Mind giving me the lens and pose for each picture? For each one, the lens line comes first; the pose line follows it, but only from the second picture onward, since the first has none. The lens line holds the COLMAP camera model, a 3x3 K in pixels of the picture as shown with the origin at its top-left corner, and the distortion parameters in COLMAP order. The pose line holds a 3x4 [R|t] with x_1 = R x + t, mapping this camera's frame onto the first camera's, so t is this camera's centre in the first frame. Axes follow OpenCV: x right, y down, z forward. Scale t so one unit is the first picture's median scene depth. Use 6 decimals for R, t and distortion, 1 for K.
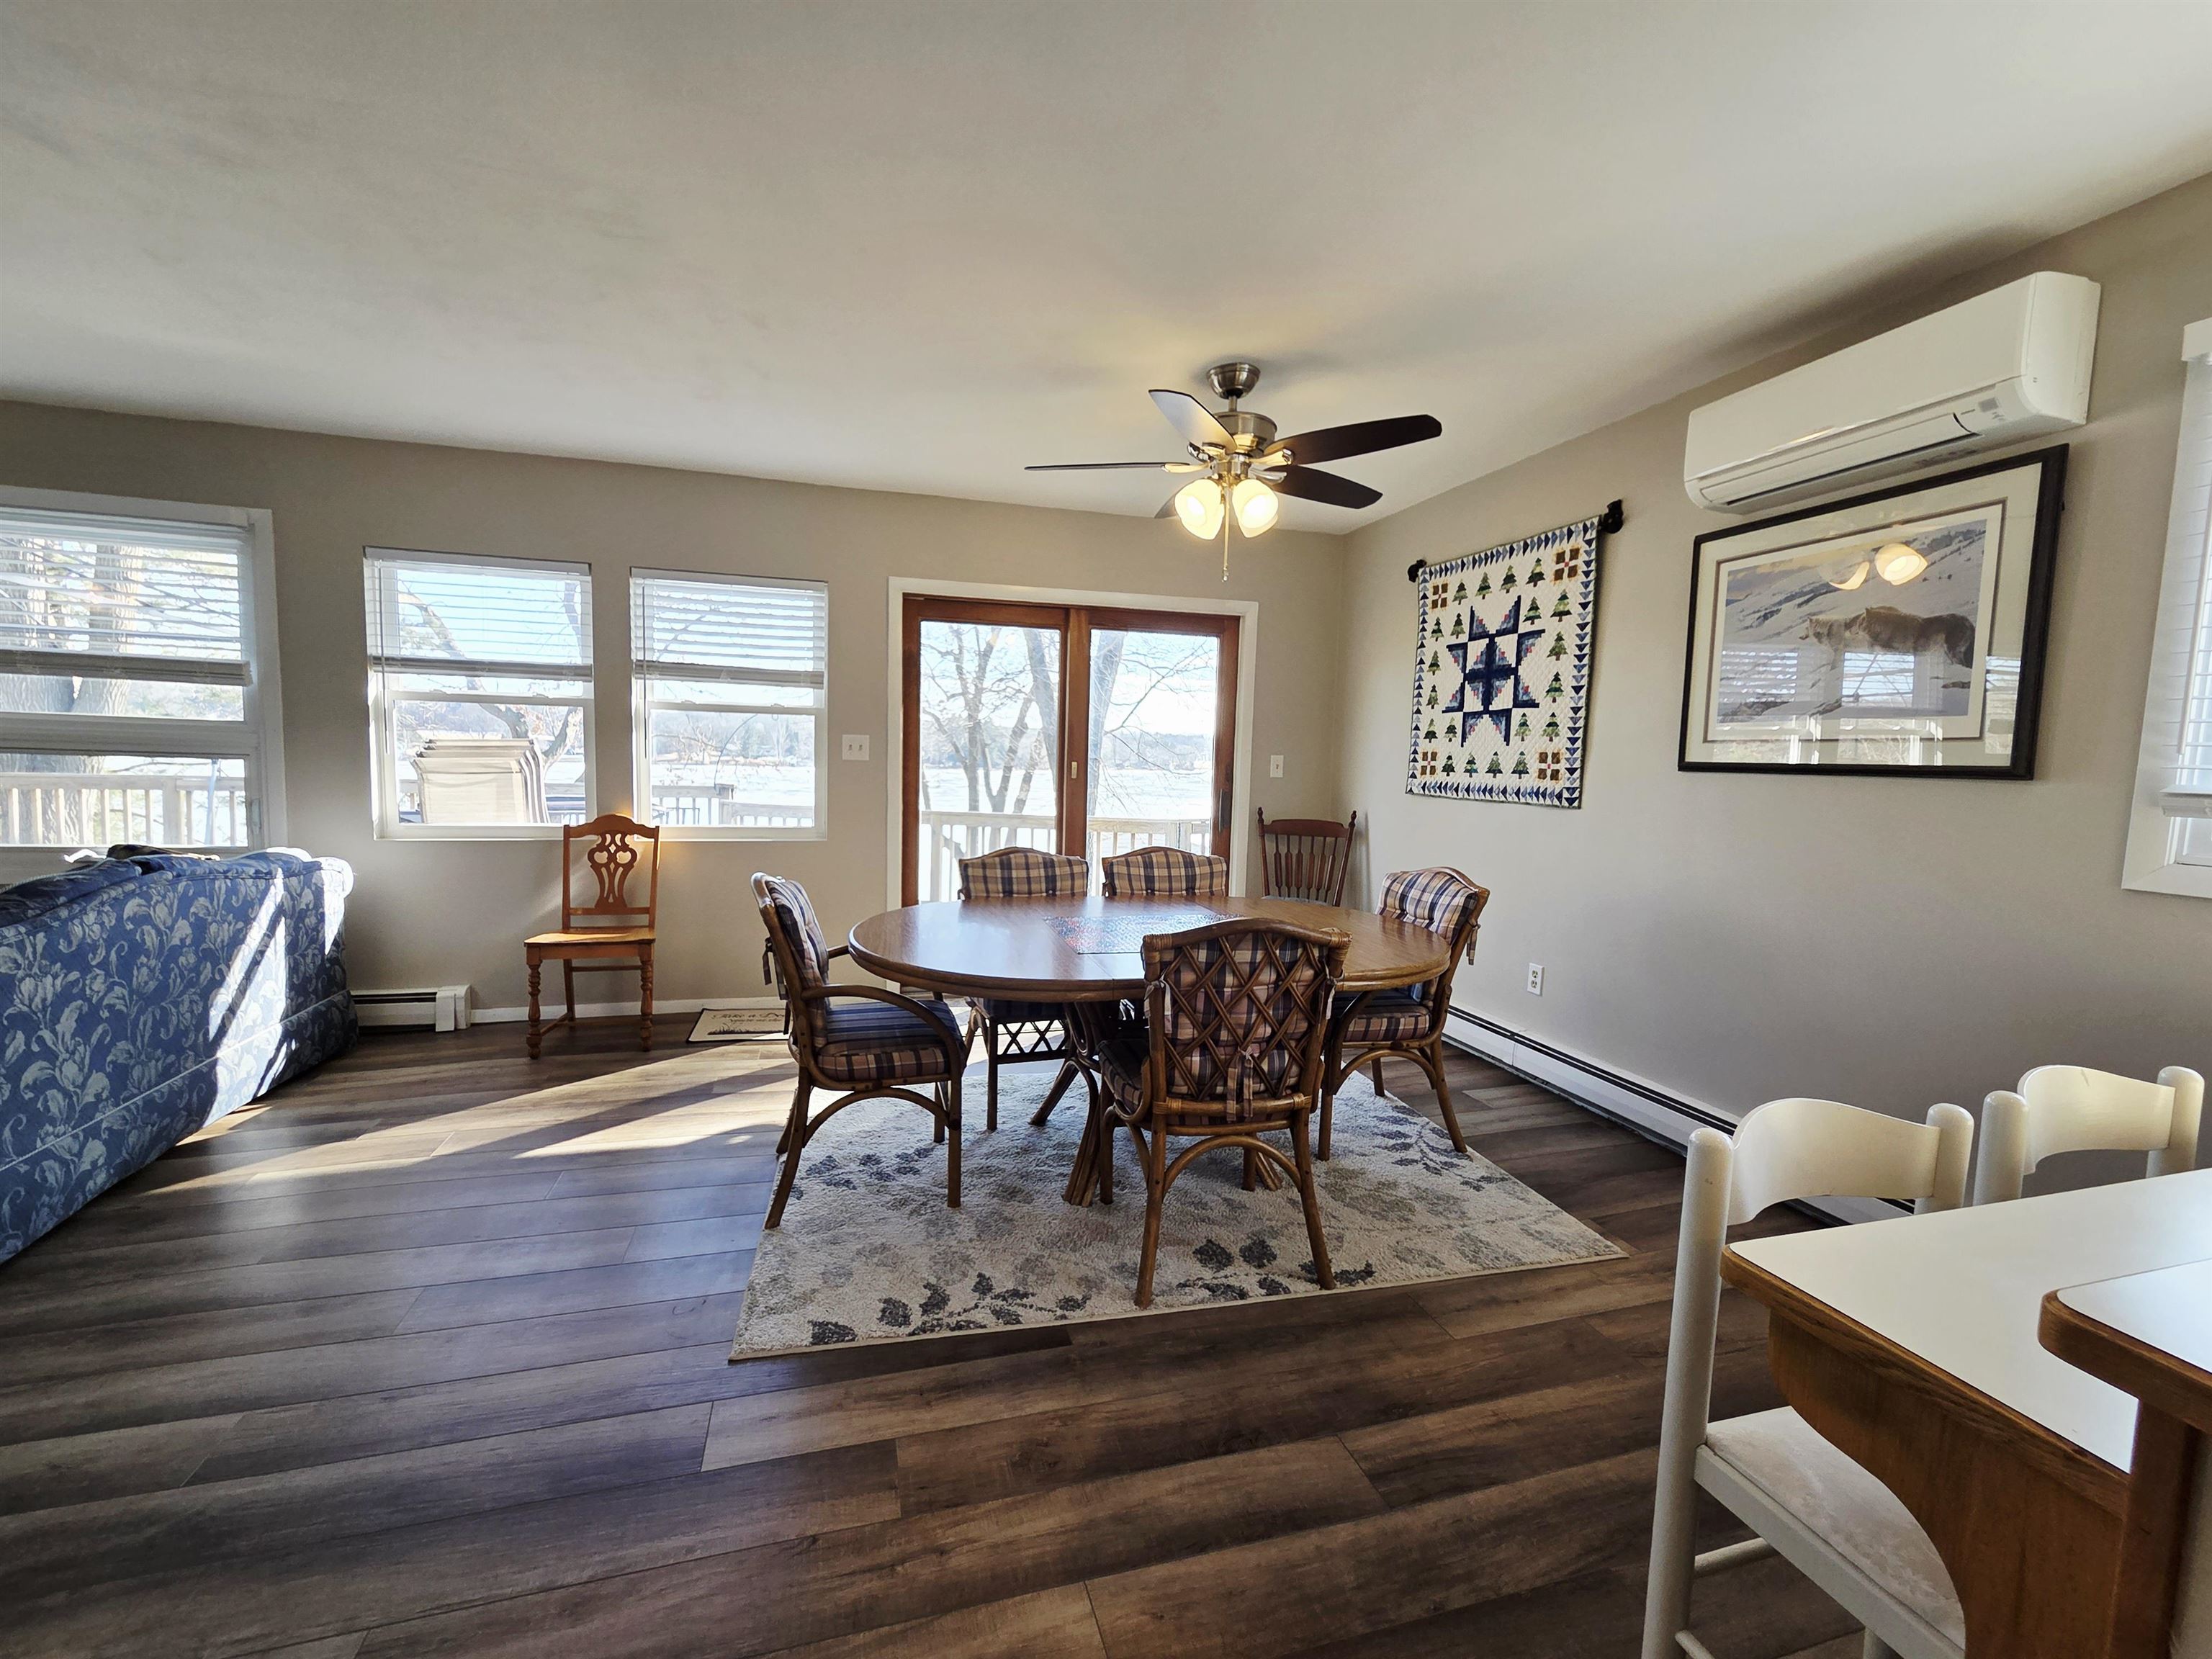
lens RADIAL K [[905.5, 0, 1099.1], [0, 905.5, 841.1], [0, 0, 1]] dist [0.004497, -0.000370]
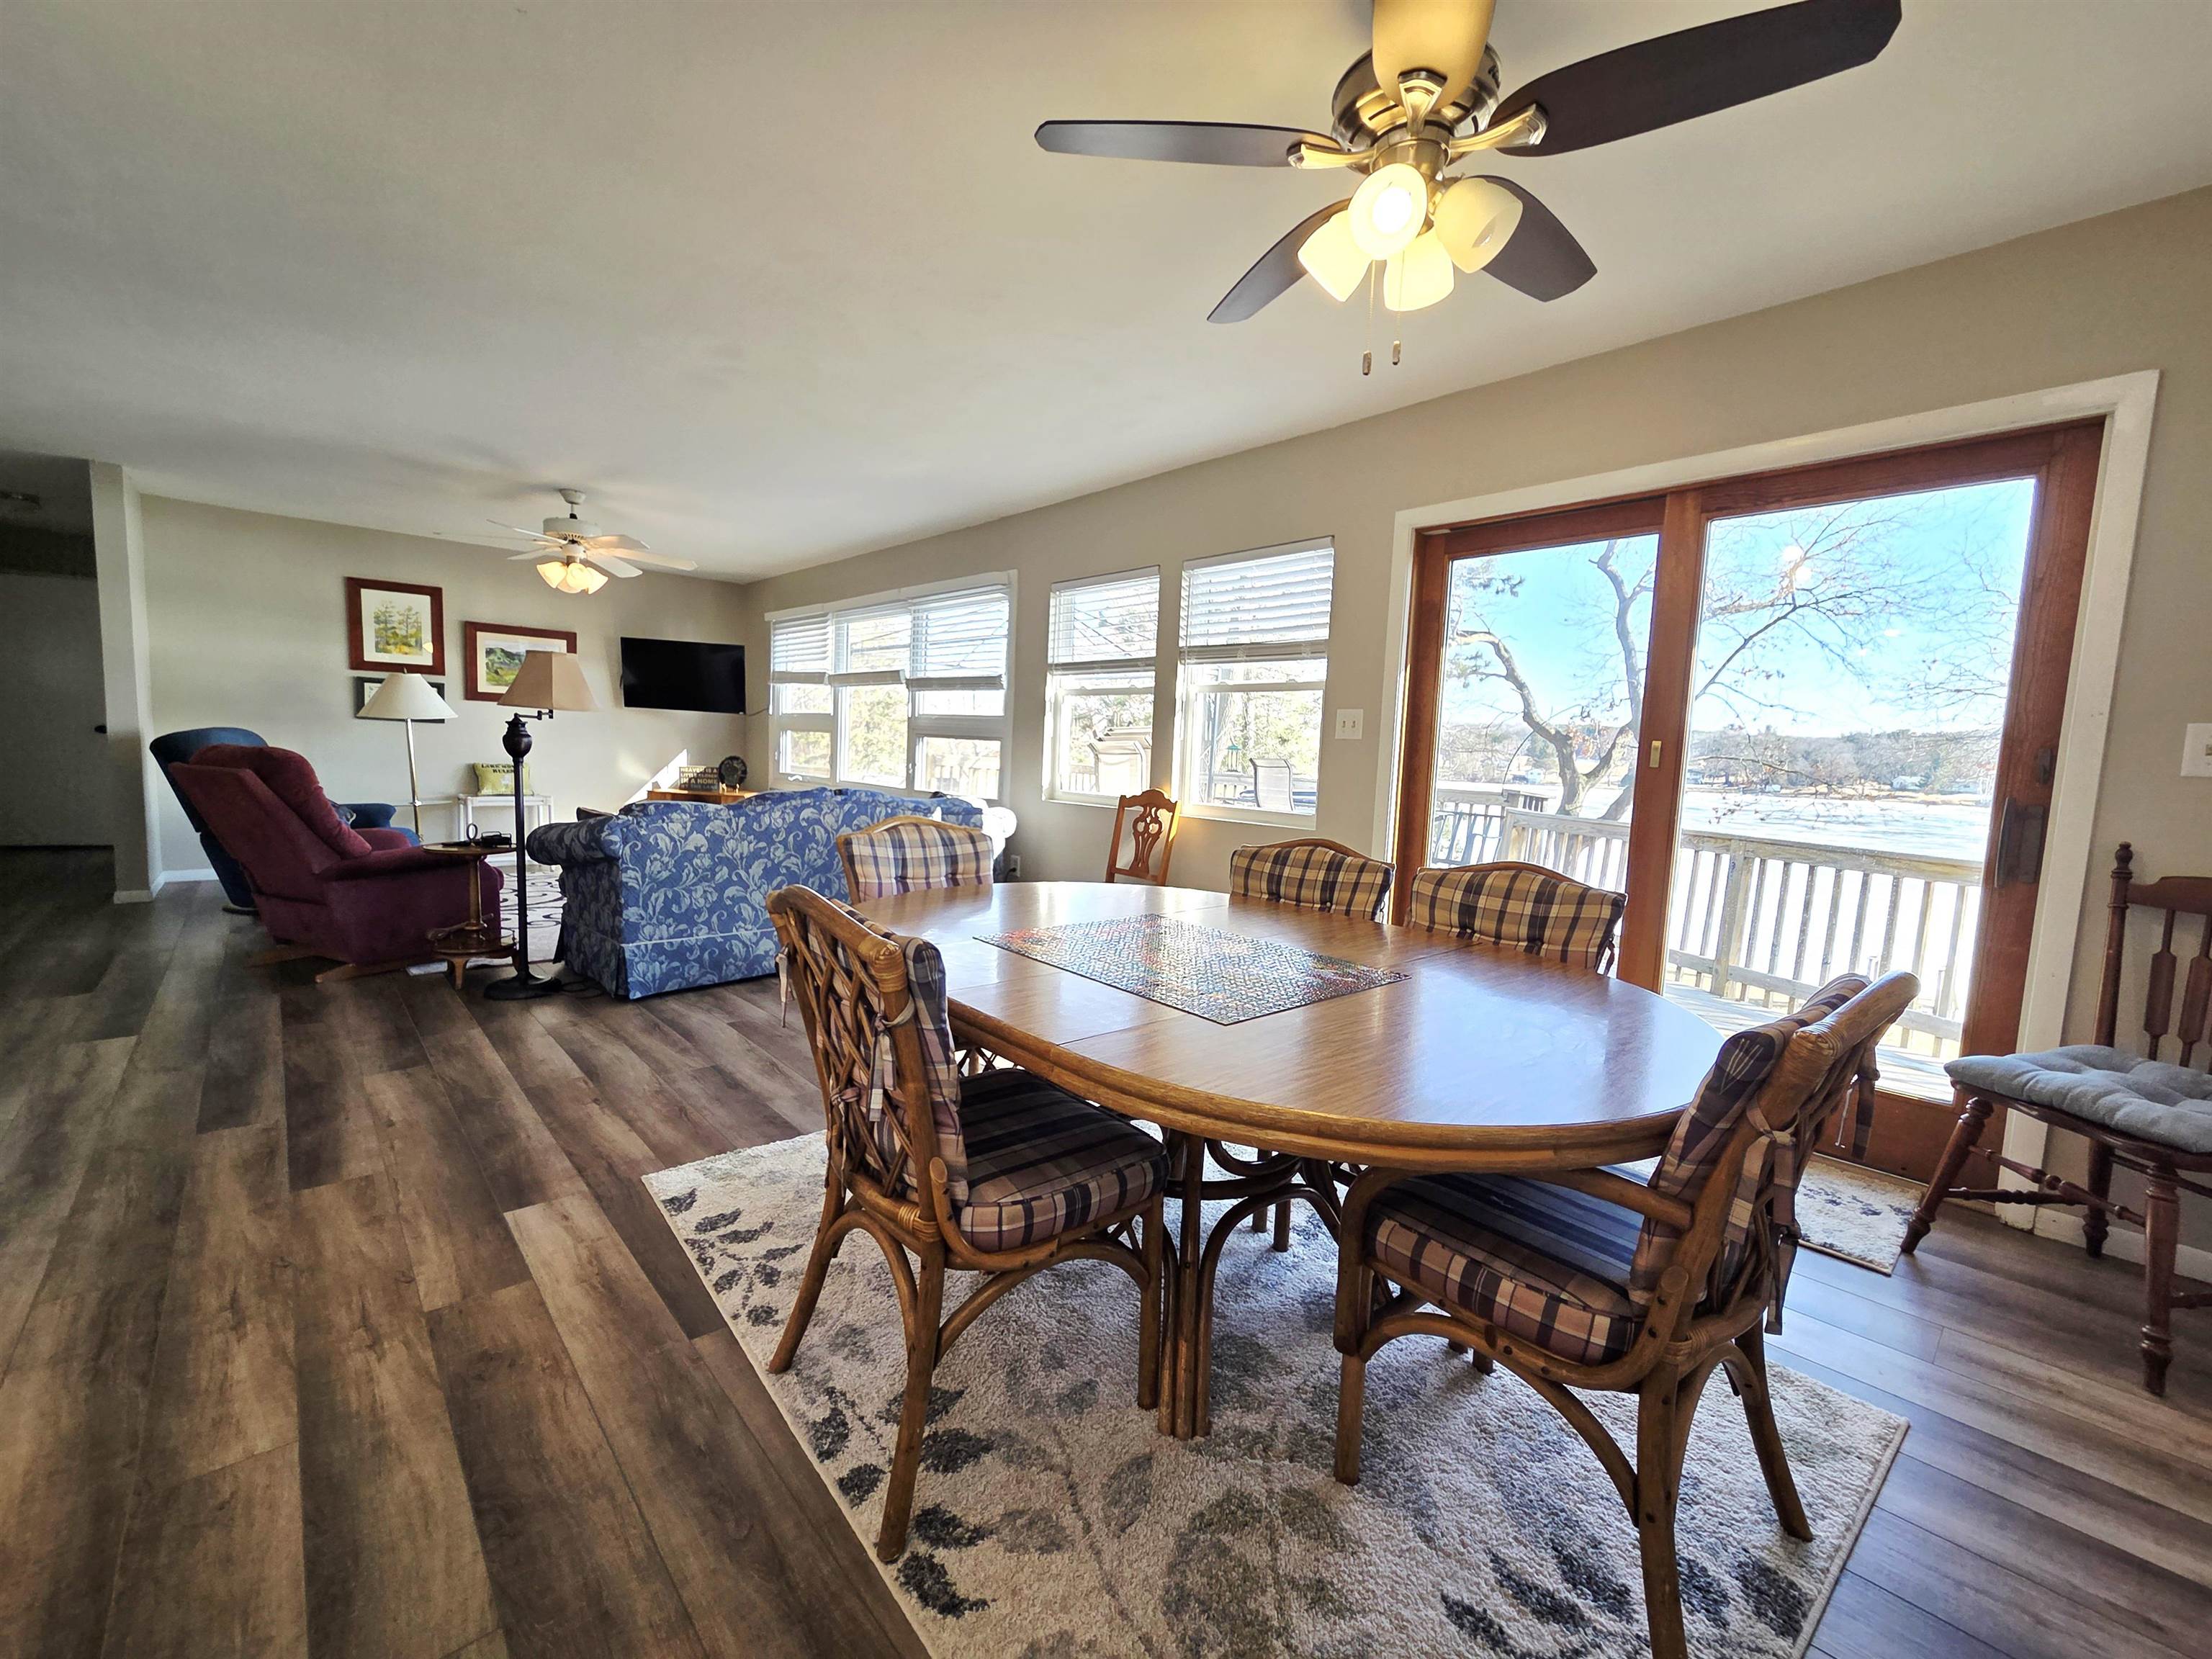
lens RADIAL K [[905.5, 0, 1085.6], [0, 905.5, 843.2], [0, 0, 1]] dist [0.004497, -0.000370]
pose [[0.437954, 0.086181, -0.894857, 0.490560], [-0.112568, 0.992817, 0.040523, 0.000849], [0.891922, 0.082985, 0.444510, 0.507683]]
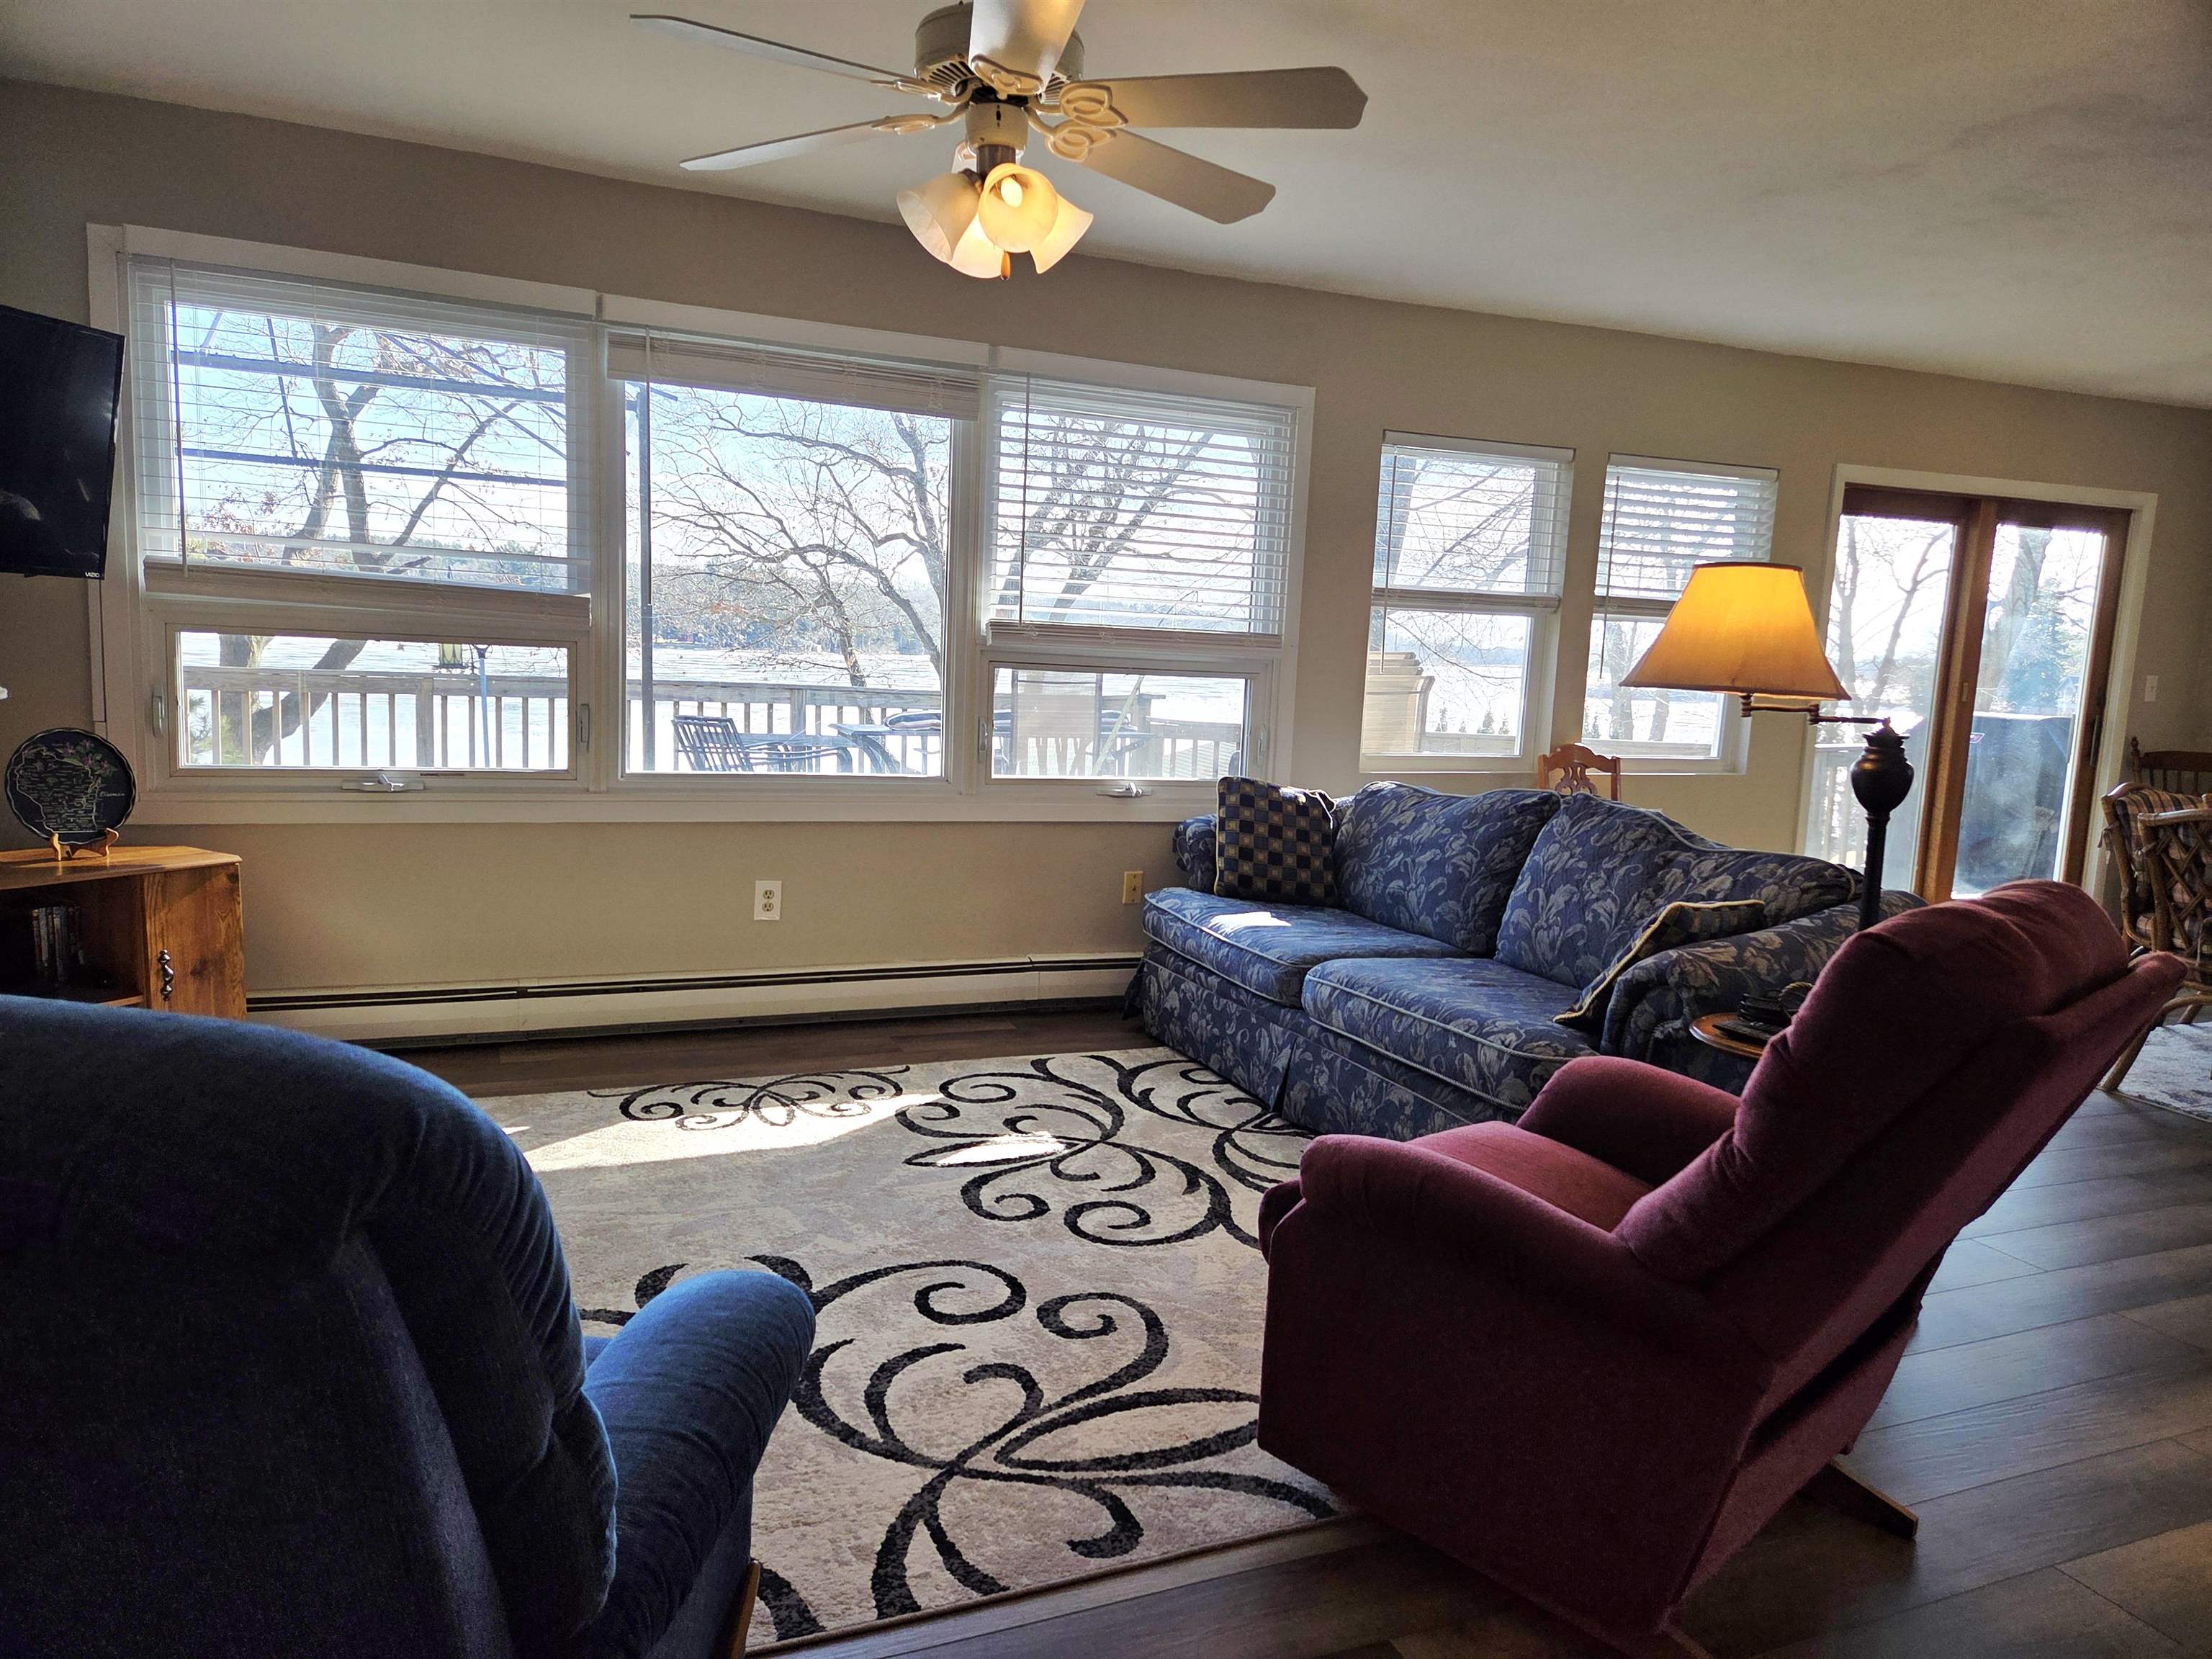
lens RADIAL K [[1472.3, 0, 1102.7], [0, 1472.3, 824.8], [0, 0, 1]] dist [0.051798, -0.022251]
pose [[0.993480, 0.001388, 0.113996, -1.316057], [-0.005560, 0.999326, 0.036287, -0.001067], [-0.113868, -0.036685, 0.992818, -0.397134]]
